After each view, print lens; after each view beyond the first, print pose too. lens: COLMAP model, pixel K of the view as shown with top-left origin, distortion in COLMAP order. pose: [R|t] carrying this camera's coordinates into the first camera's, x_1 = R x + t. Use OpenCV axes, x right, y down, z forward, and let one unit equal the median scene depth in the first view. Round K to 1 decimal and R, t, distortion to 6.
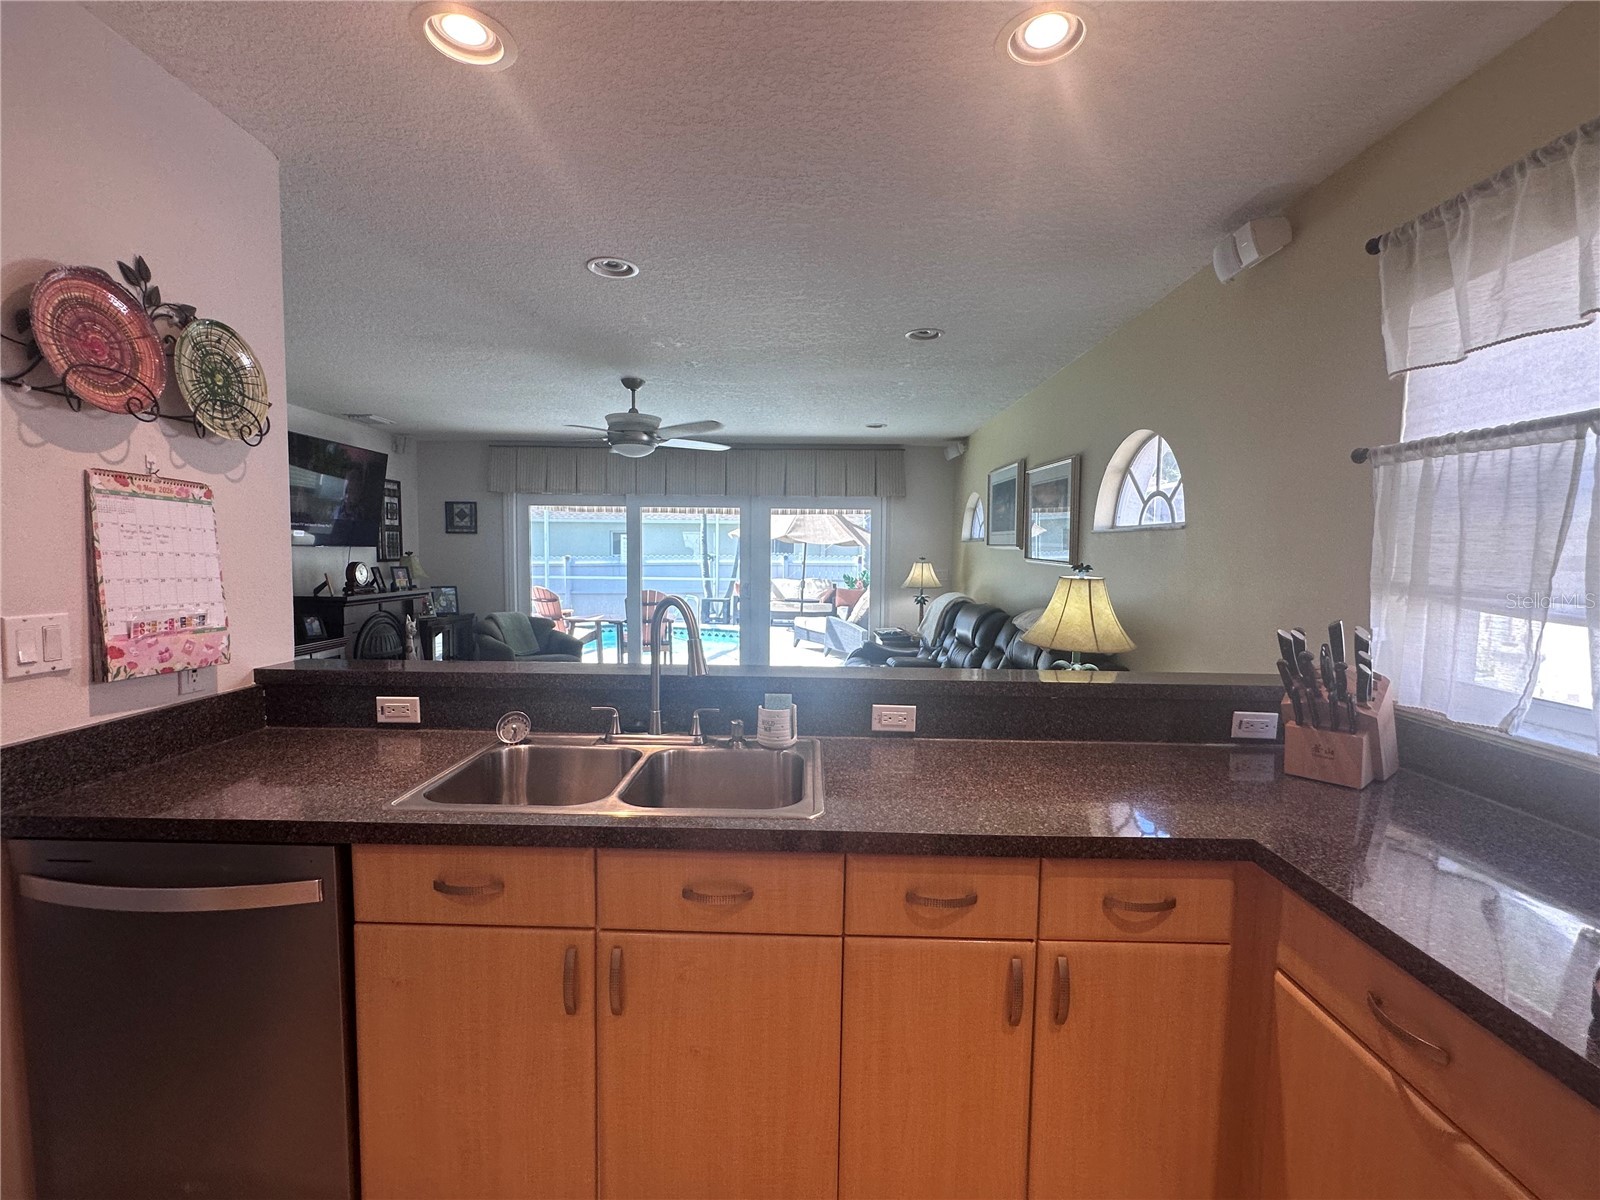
lens RADIAL K [[714.1, 0, 801.2], [0, 714.1, 600.7], [0, 0, 1]] dist [-0.003165, 0.000839]
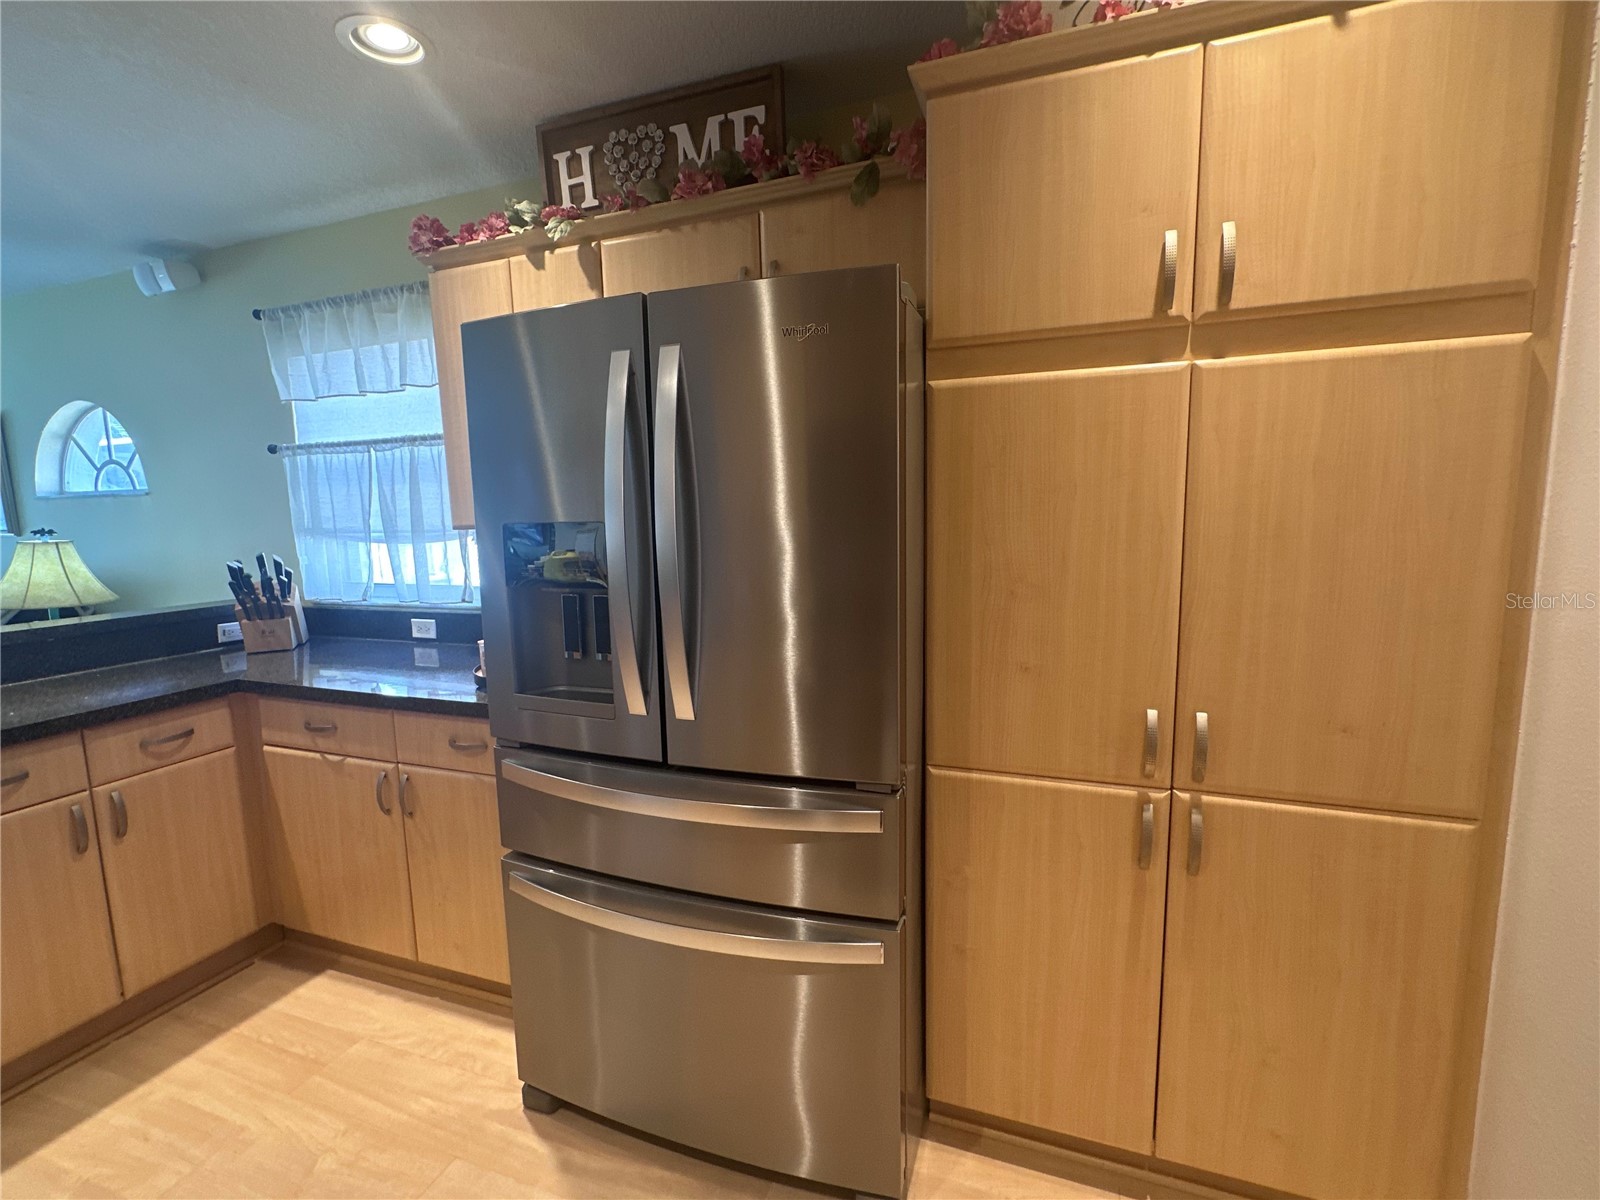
lens RADIAL K [[714.1, 0, 792.8], [0, 714.1, 603.3], [0, 0, 1]] dist [-0.003165, 0.000839]
pose [[0.336863, -0.144129, 0.930457, -2.425519], [0.092191, 0.988515, 0.119745, 0.358404], [-0.937029, 0.045442, 0.346282, -4.278576]]
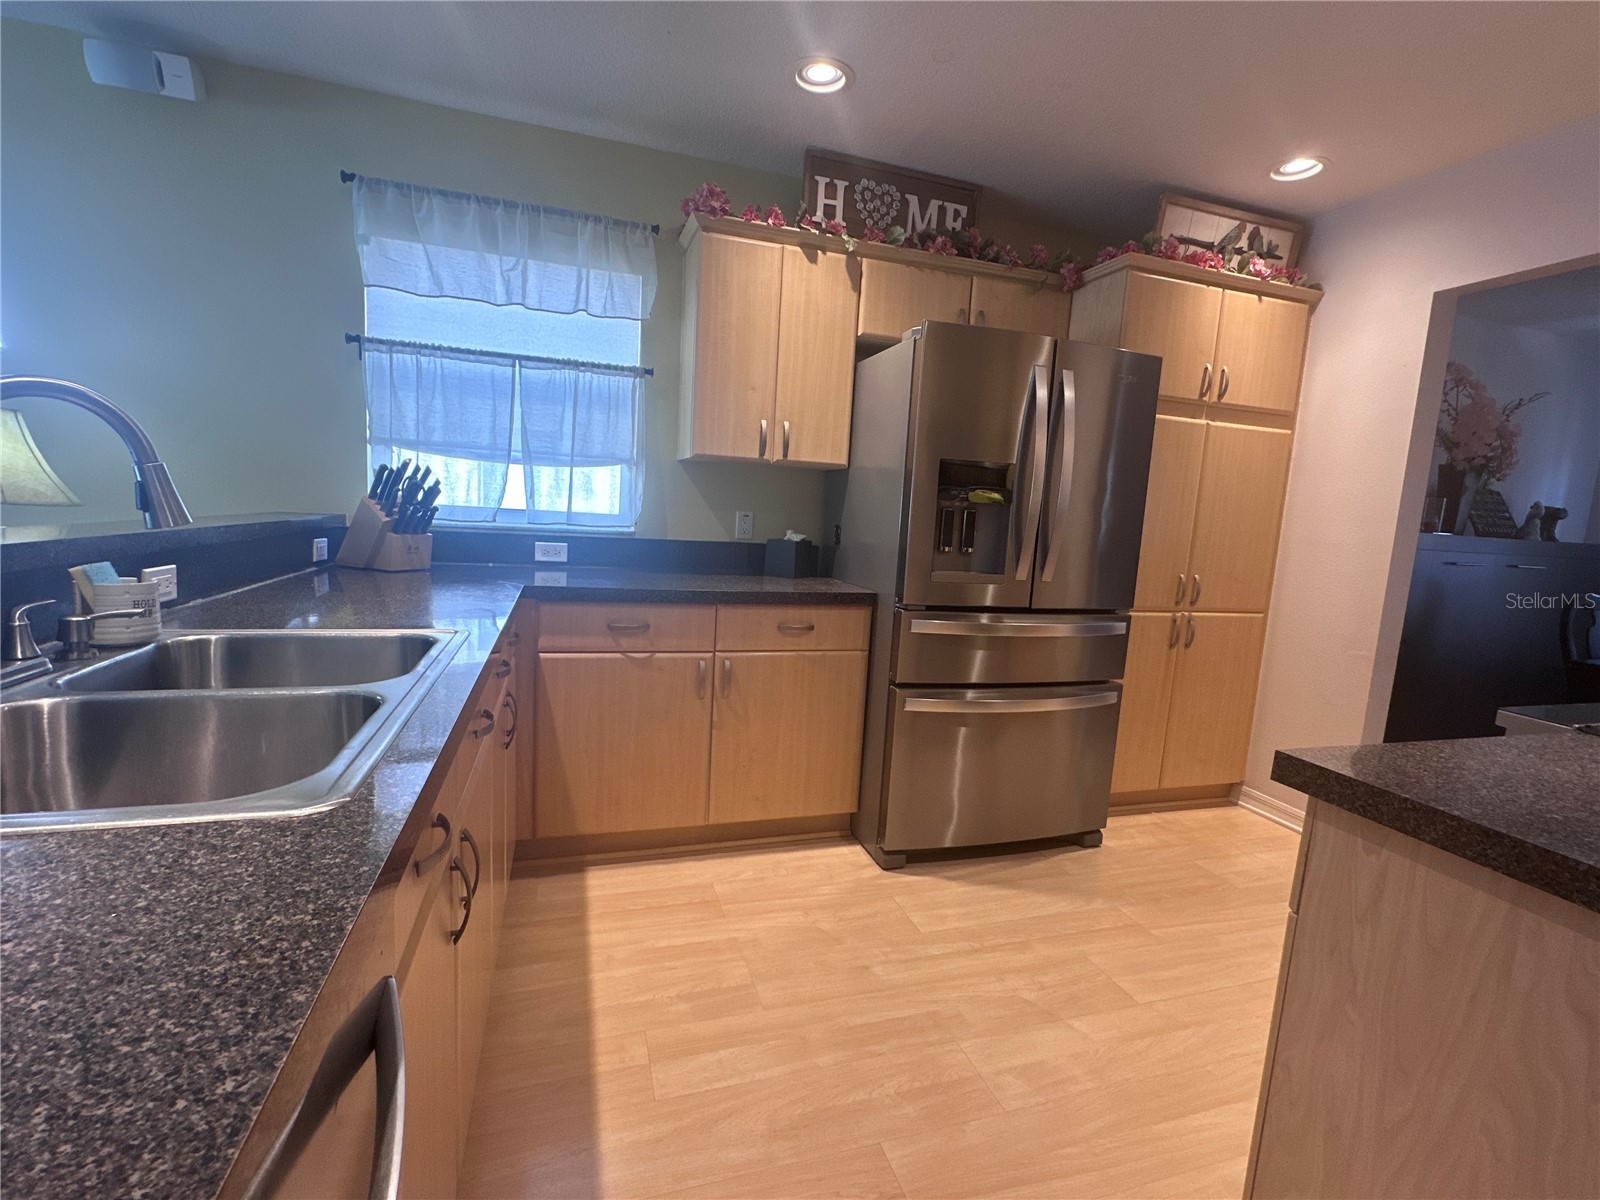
lens RADIAL K [[714.1, 0, 793.9], [0, 714.1, 605.3], [0, 0, 1]] dist [-0.003165, 0.000839]
pose [[-0.308224, -0.160661, 0.937649, -5.759411], [0.004627, 0.985371, 0.170359, 0.477349], [-0.951302, 0.056848, -0.302972, 4.511333]]
